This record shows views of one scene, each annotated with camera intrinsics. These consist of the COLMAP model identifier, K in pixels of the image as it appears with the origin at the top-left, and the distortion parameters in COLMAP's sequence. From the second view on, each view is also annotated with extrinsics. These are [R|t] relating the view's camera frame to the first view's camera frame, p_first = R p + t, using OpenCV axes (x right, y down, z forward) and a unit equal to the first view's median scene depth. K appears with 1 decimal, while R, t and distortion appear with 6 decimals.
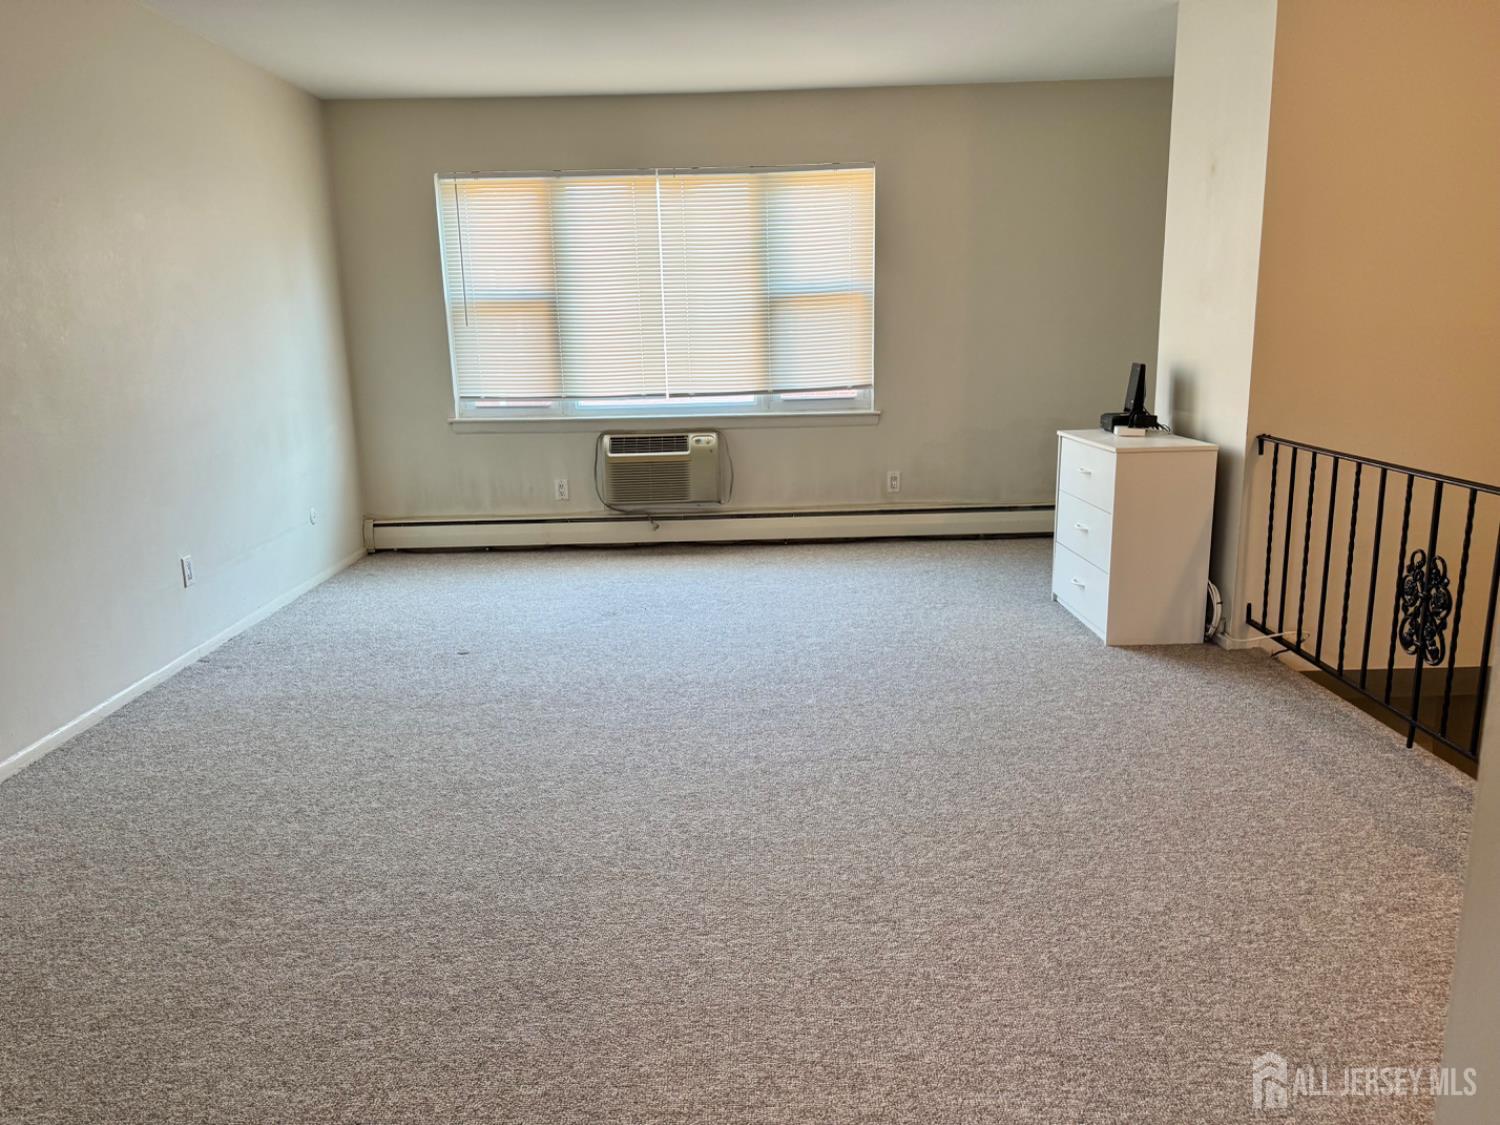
lens RADIAL K [[1048.8, 0, 750.0], [0, 1048.8, 562.5], [0, 0, 1]] dist [0.138332, -0.190585]
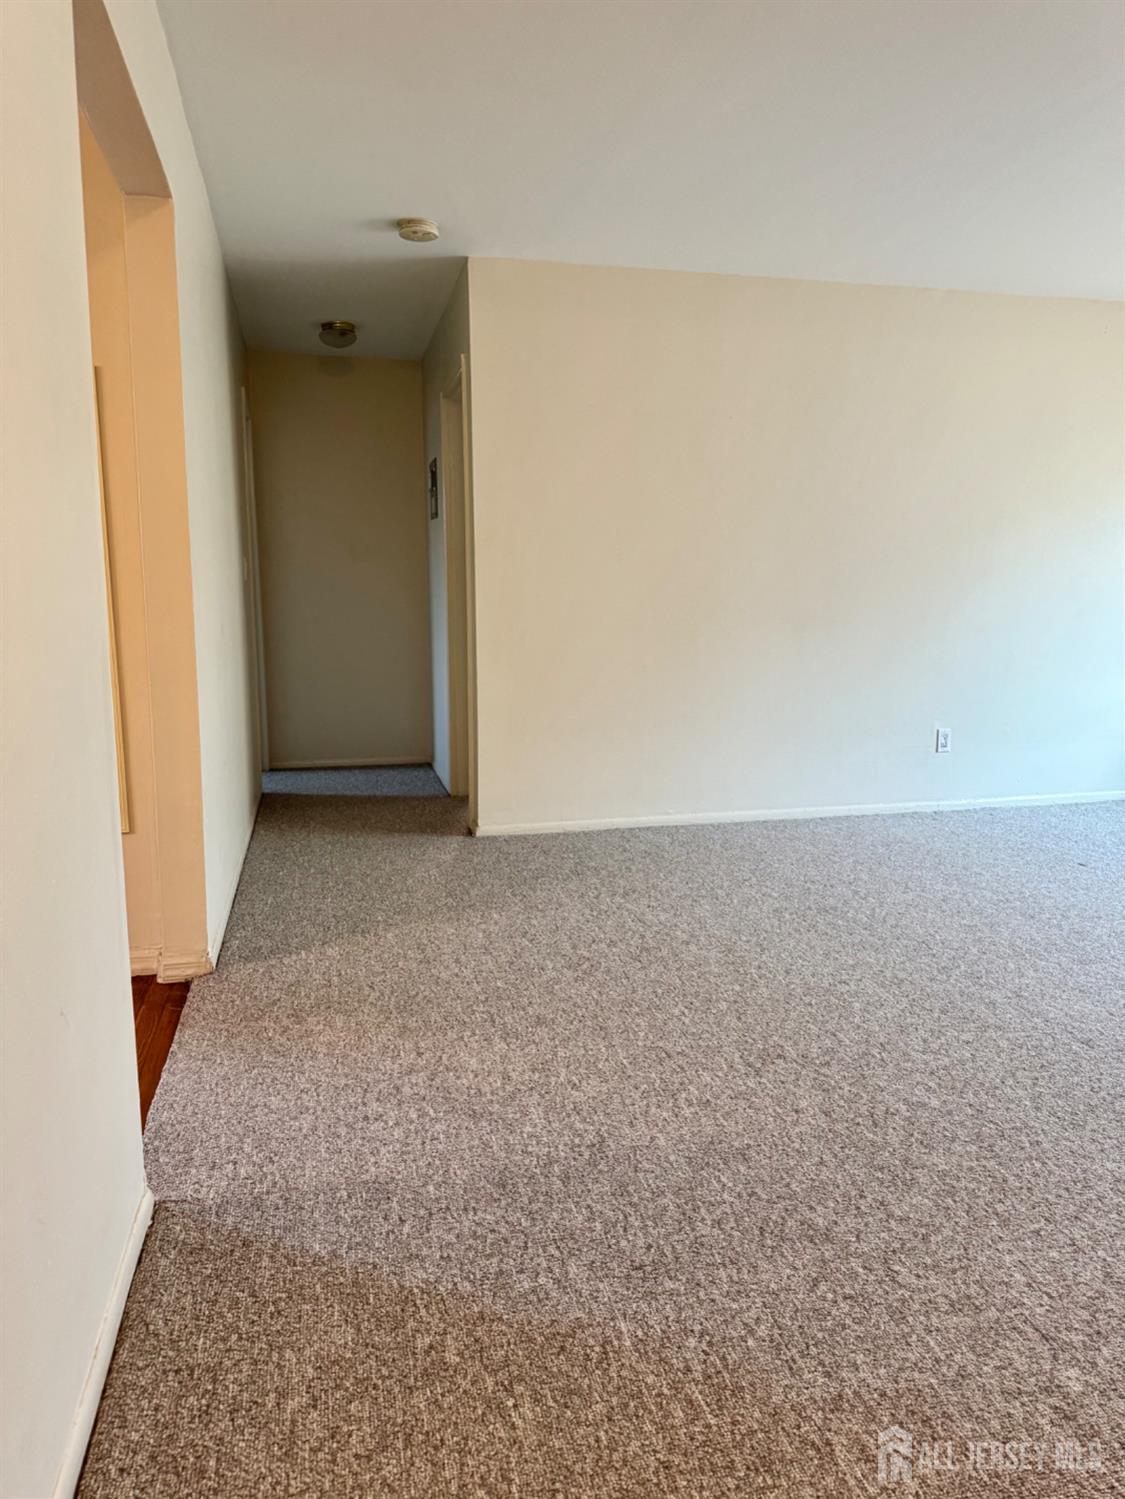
lens RADIAL K [[1047.0, 0, 579.5], [0, 1047.0, 743.8], [0, 0, 1]] dist [0.066295, -0.074897]
pose [[0.233489, 0.162973, -0.958605, 0.405274], [-0.214235, 0.970250, 0.112772, -0.026316], [0.948465, 0.179036, 0.261457, 0.187253]]
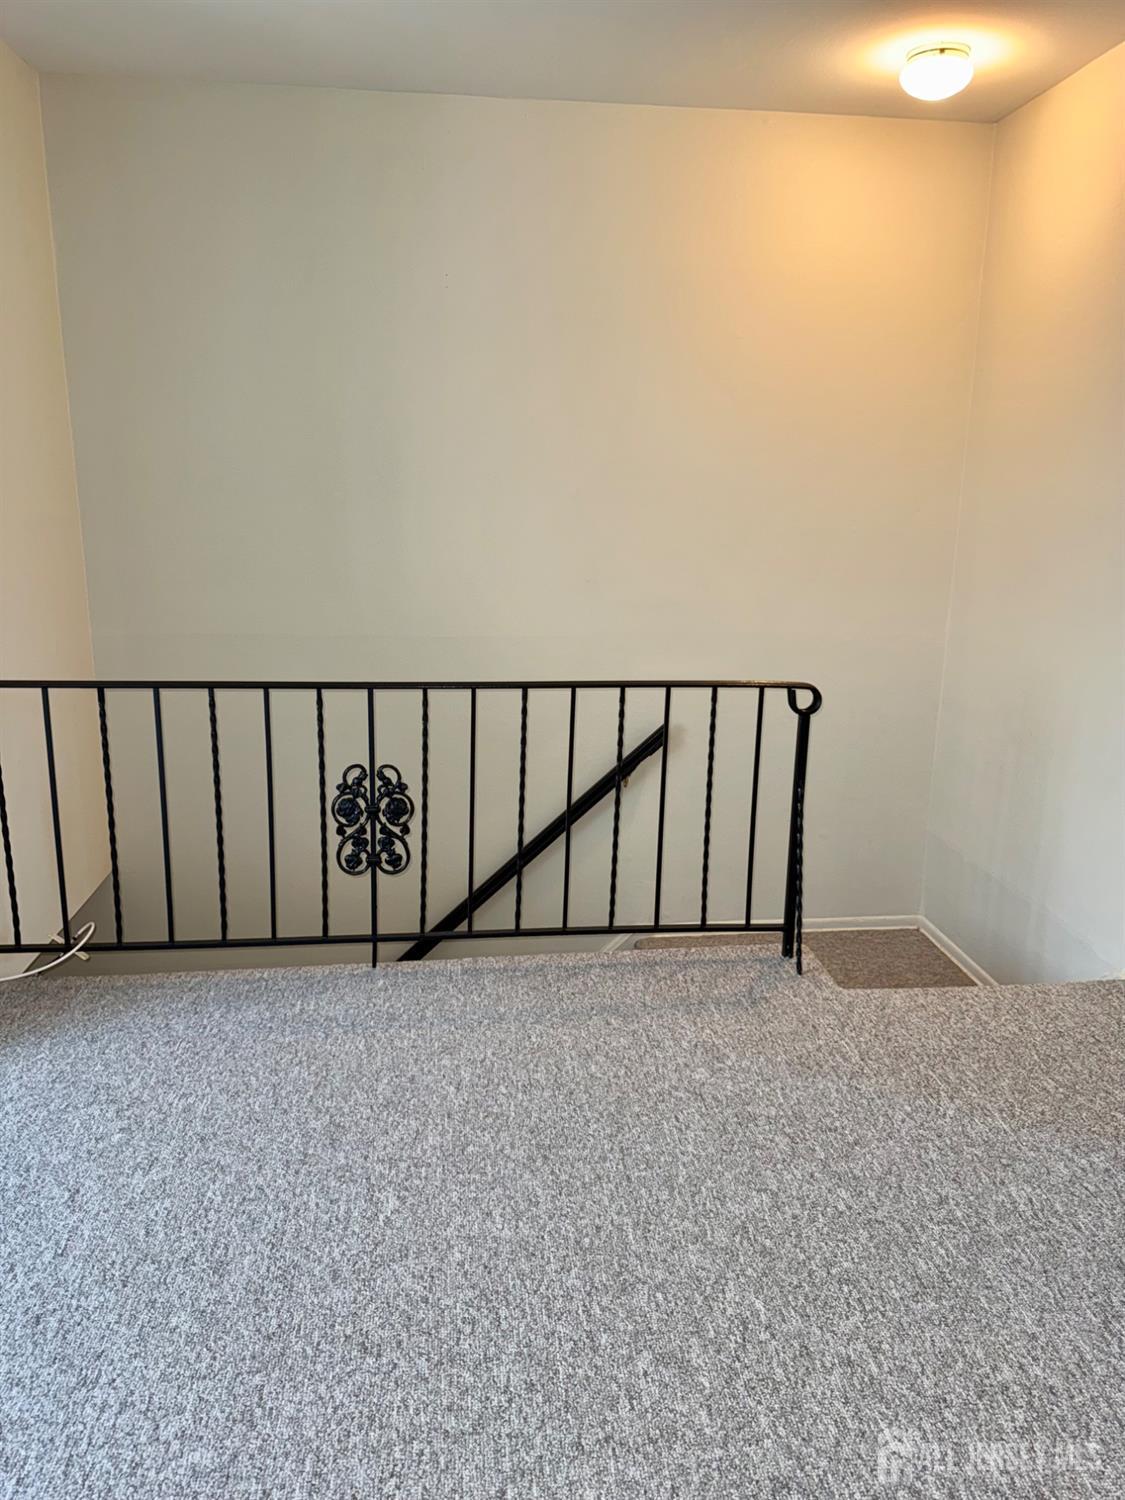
lens RADIAL K [[1047.7, 0, 579.6], [0, 1047.7, 744.3], [0, 0, 1]] dist [0.066295, -0.074897]
pose [[-0.112018, -0.204089, 0.972522, -0.140326], [0.203305, 0.953273, 0.223467, -0.096389], [-0.972686, 0.222751, -0.065292, 0.432112]]
